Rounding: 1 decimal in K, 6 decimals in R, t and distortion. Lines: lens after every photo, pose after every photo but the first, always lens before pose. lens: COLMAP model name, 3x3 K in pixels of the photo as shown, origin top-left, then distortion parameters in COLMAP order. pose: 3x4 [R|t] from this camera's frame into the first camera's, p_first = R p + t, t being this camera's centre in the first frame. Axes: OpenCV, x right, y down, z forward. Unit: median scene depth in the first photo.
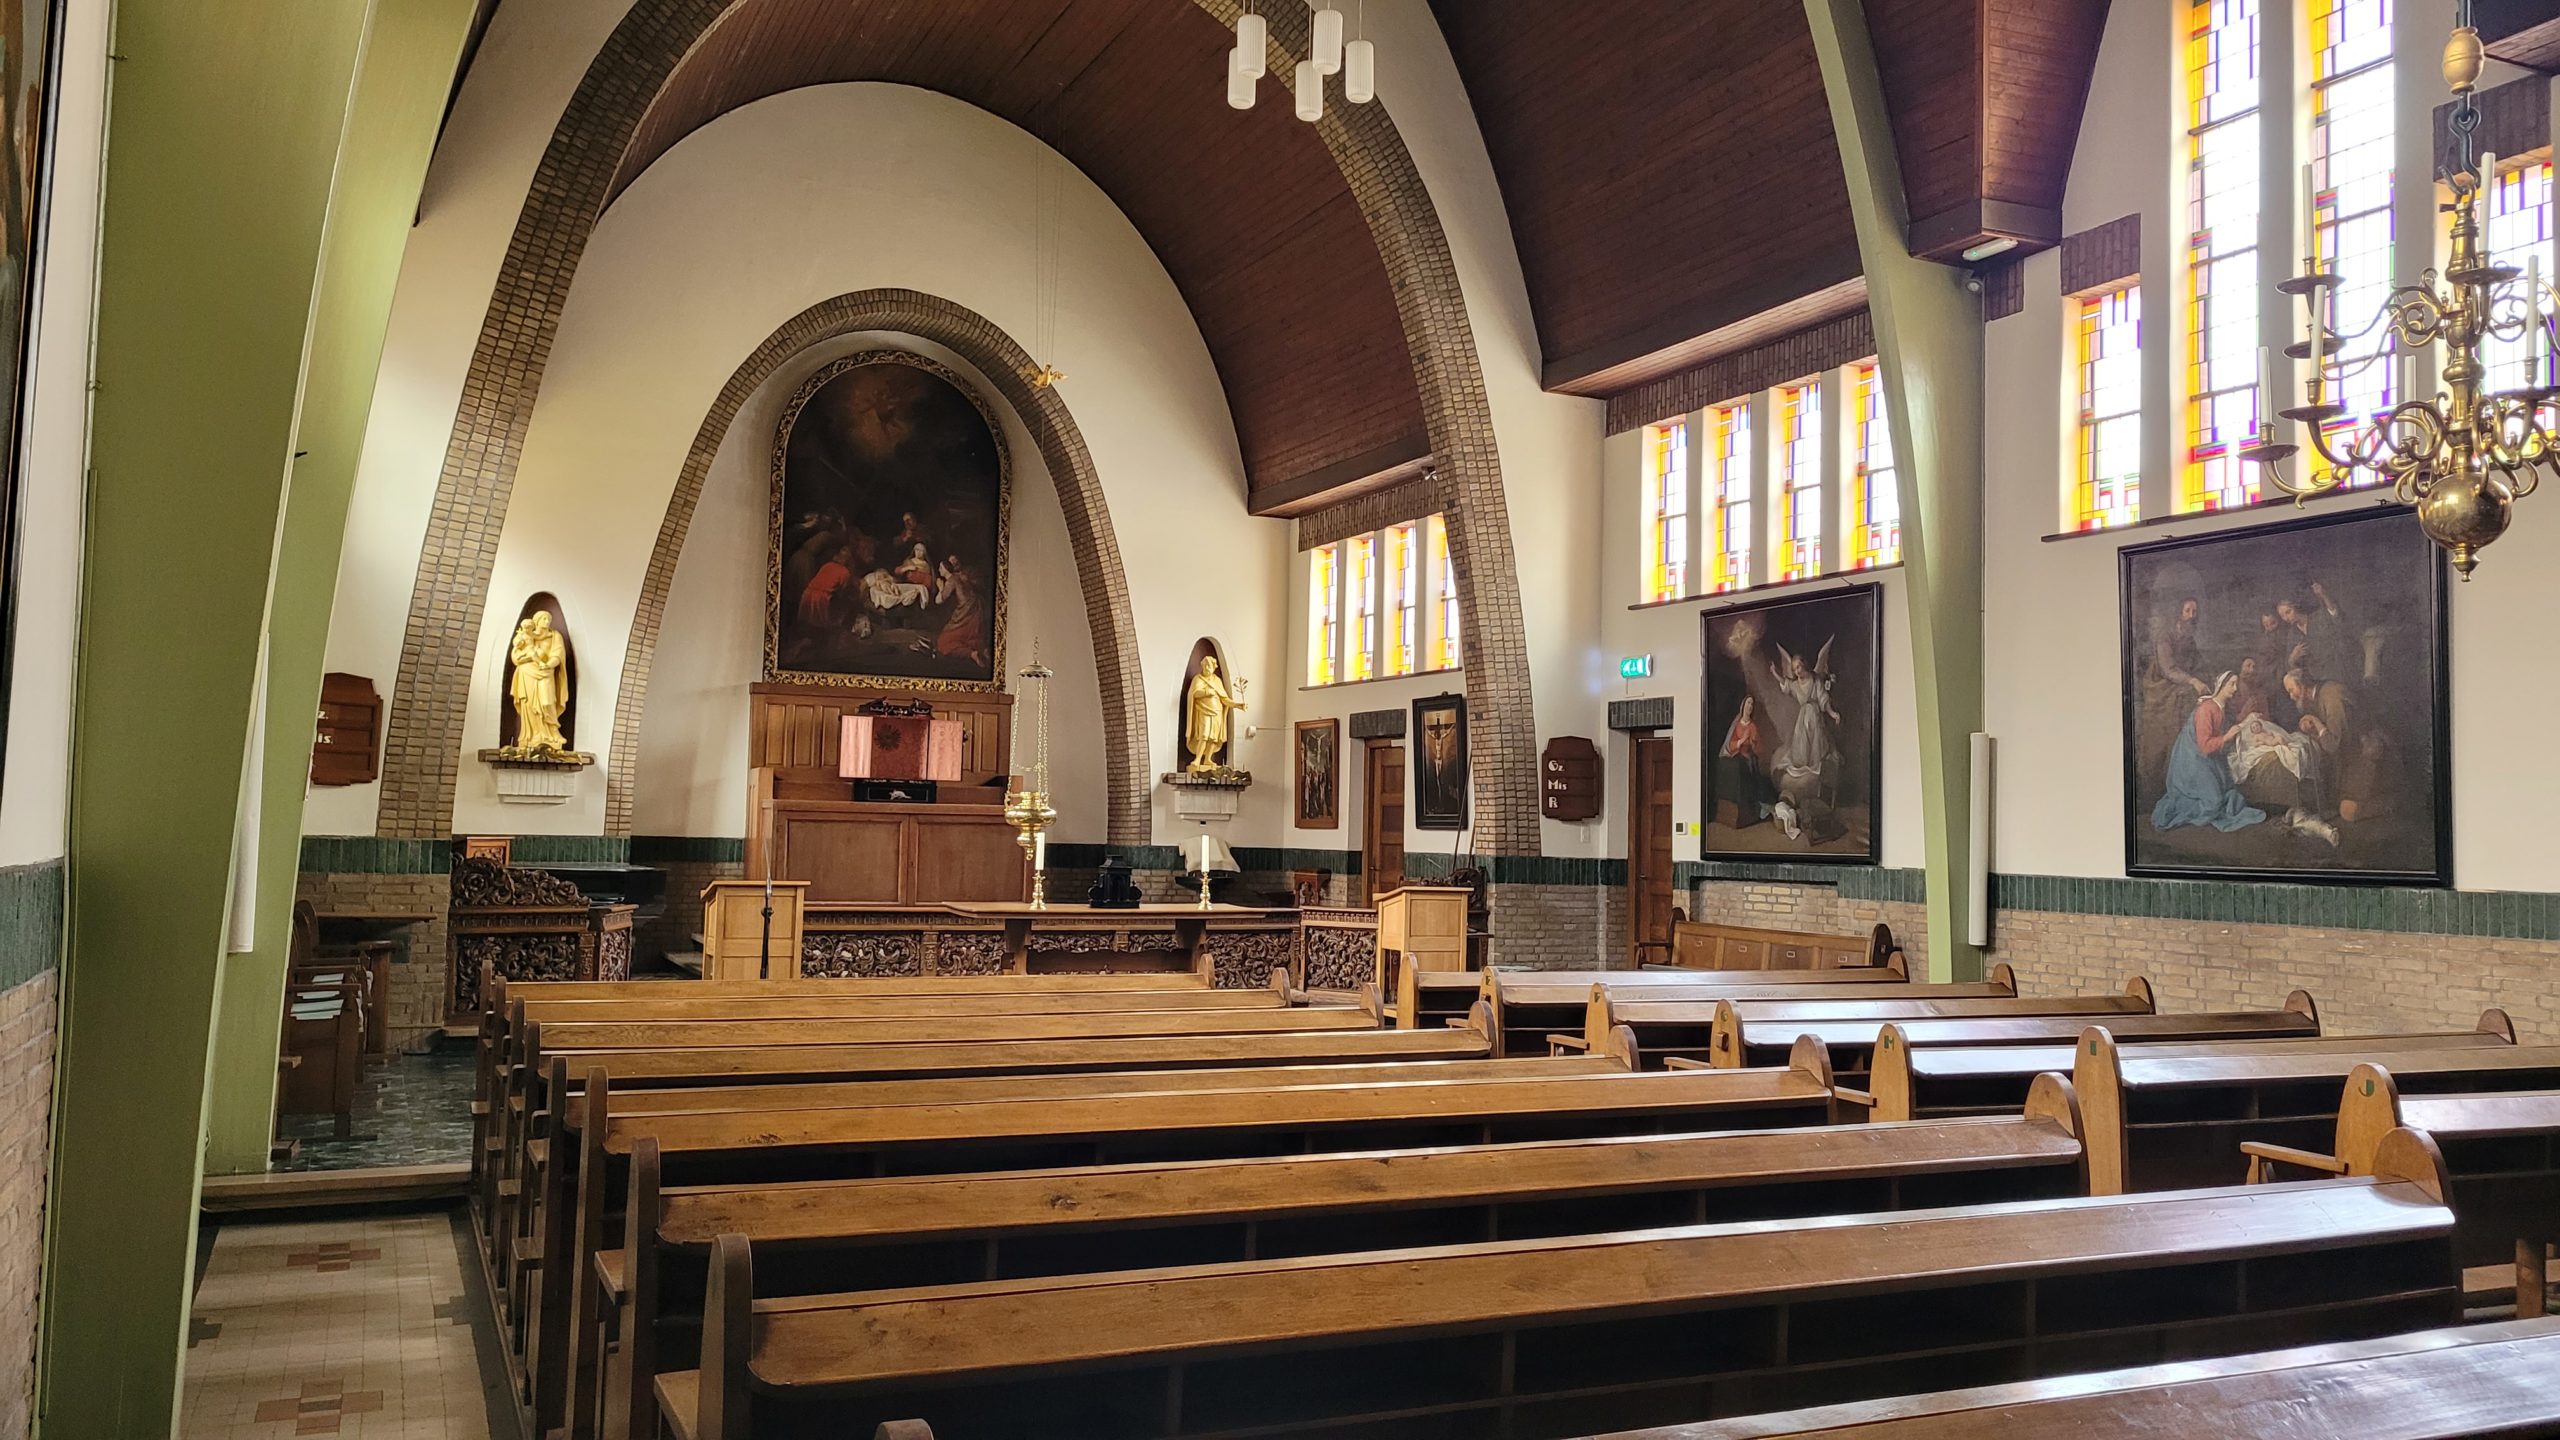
lens RADIAL K [[1930.9, 0, 1293.9], [0, 1930.9, 717.4], [0, 0, 1]] dist [0.040707, -0.024988]
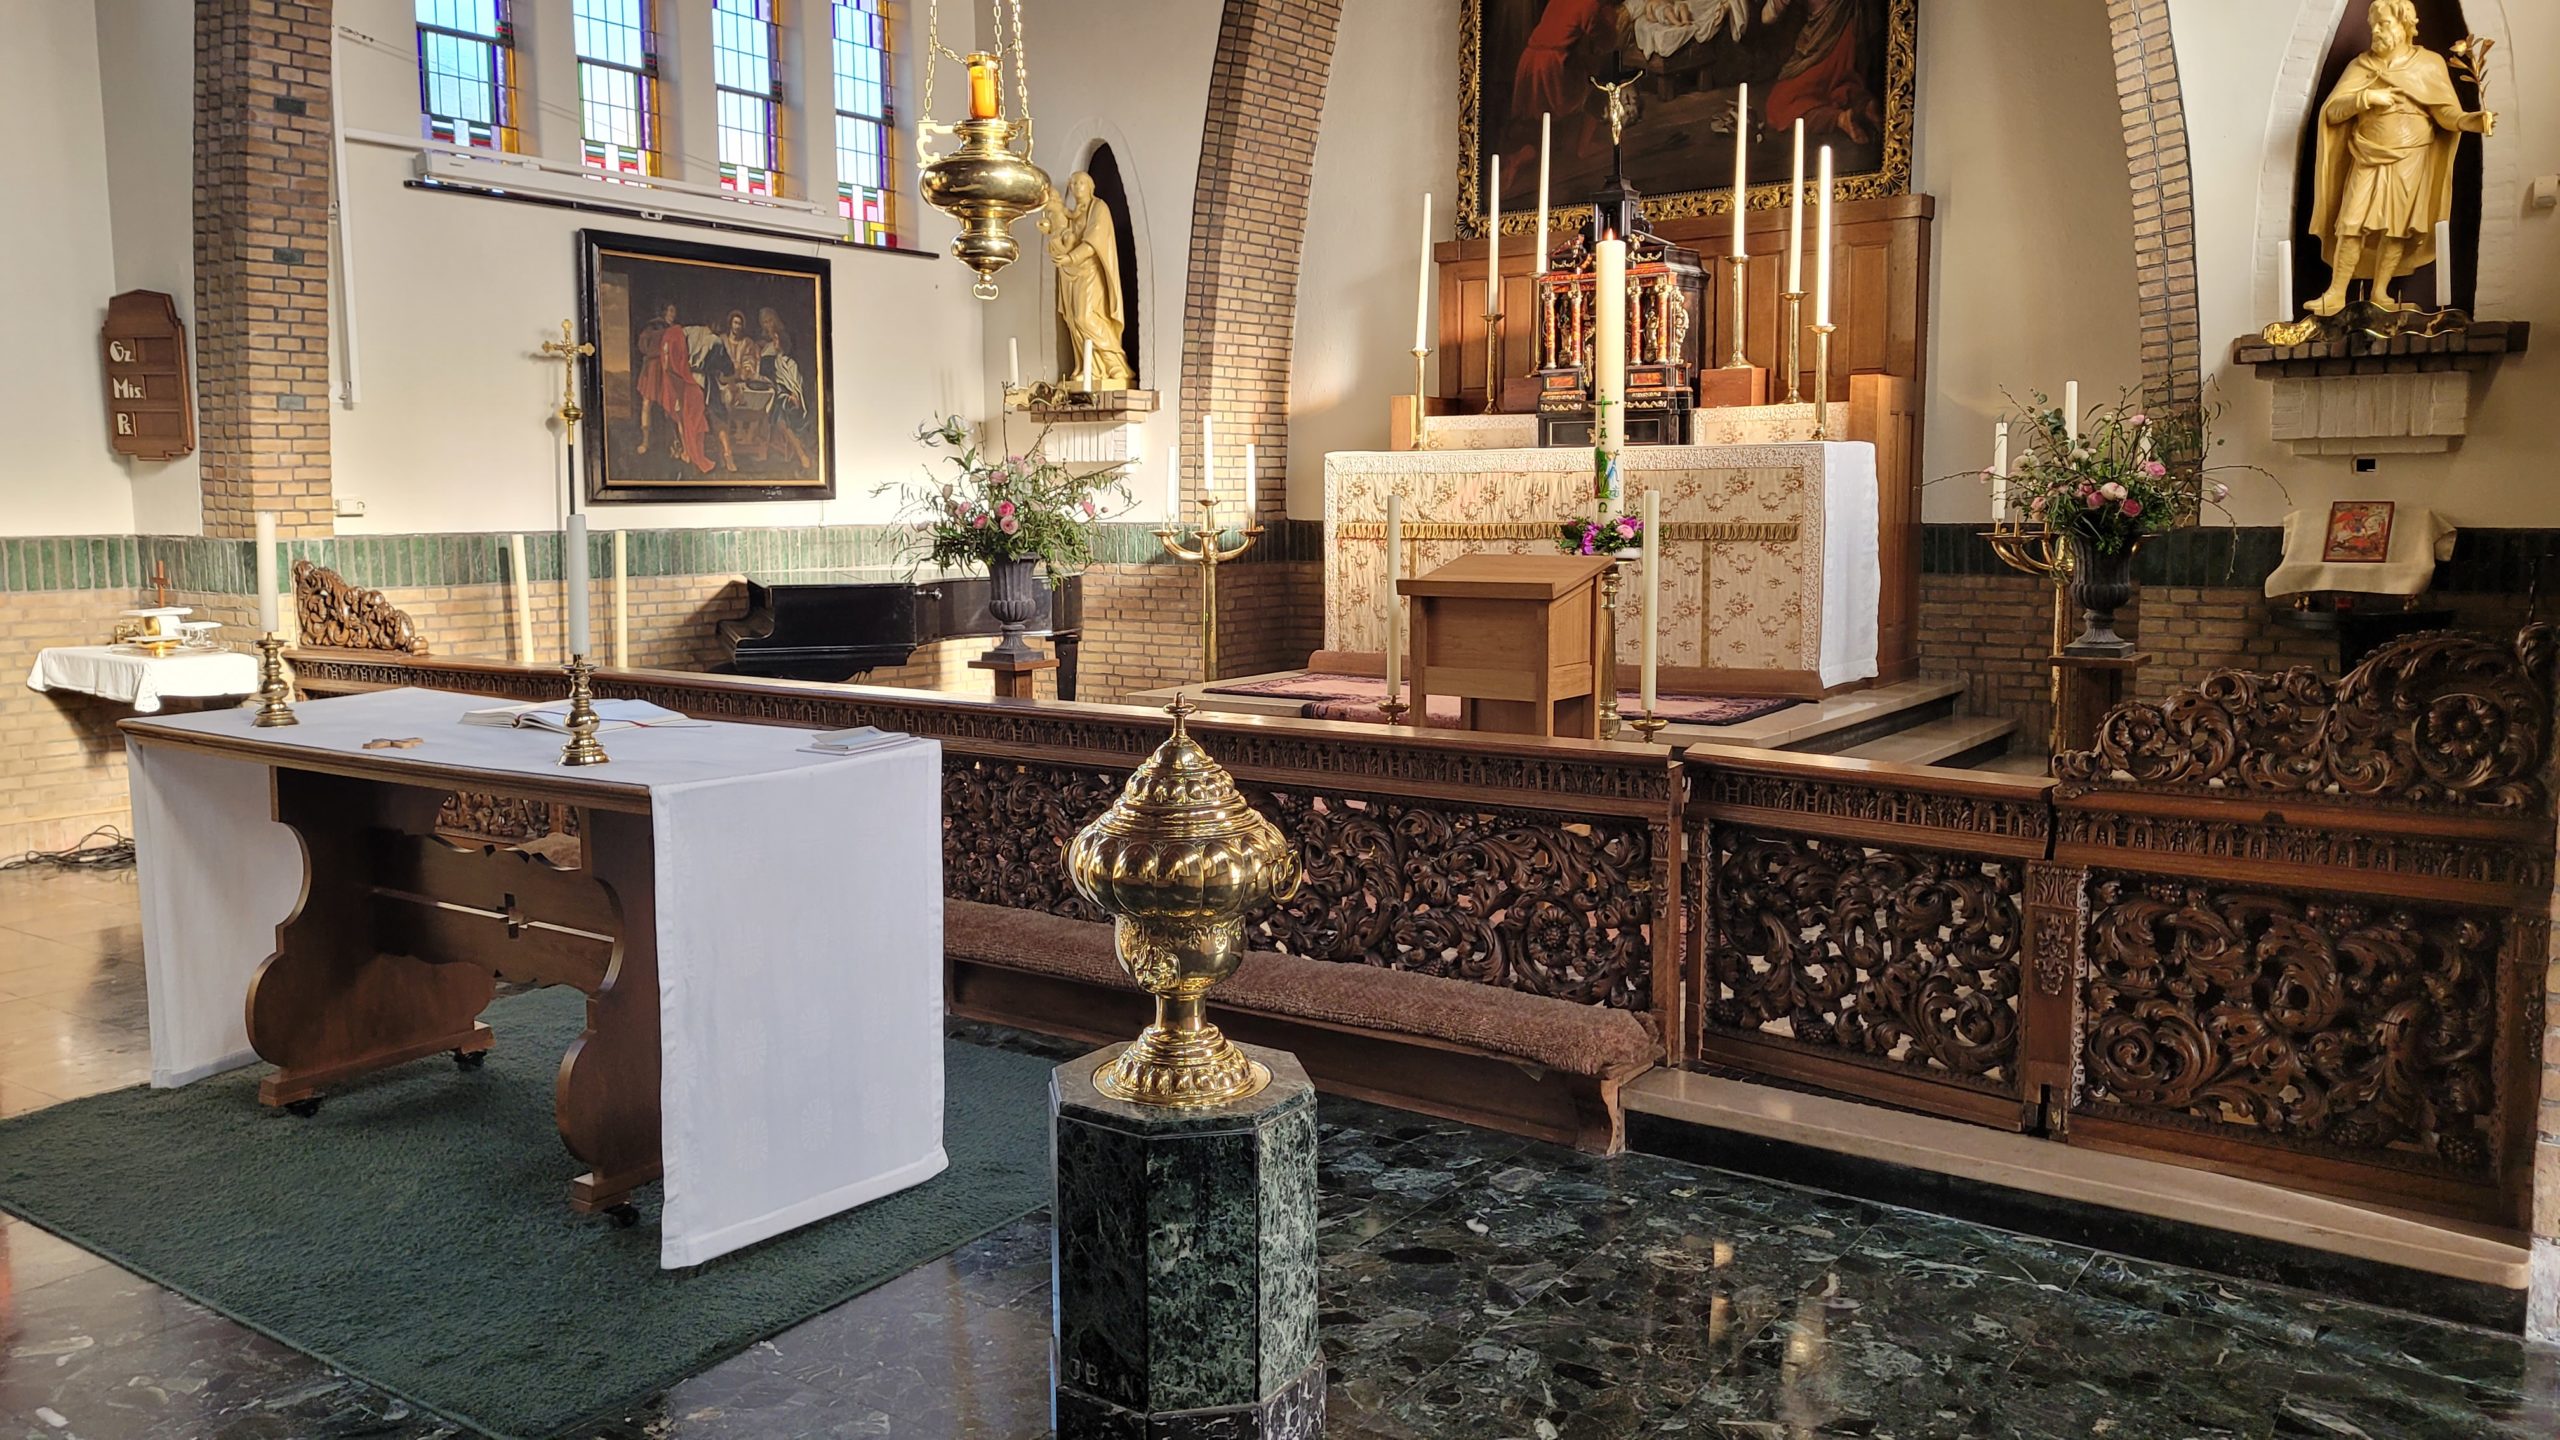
lens RADIAL K [[1930.9, 0, 1278.6], [0, 1930.9, 702.0], [0, 0, 1]] dist [0.040707, -0.024988]
pose [[0.487257, 0.068804, -0.870544, 0.218665], [0.070386, 0.990553, 0.117685, 0.049431], [0.870417, -0.118617, 0.477812, 0.761674]]
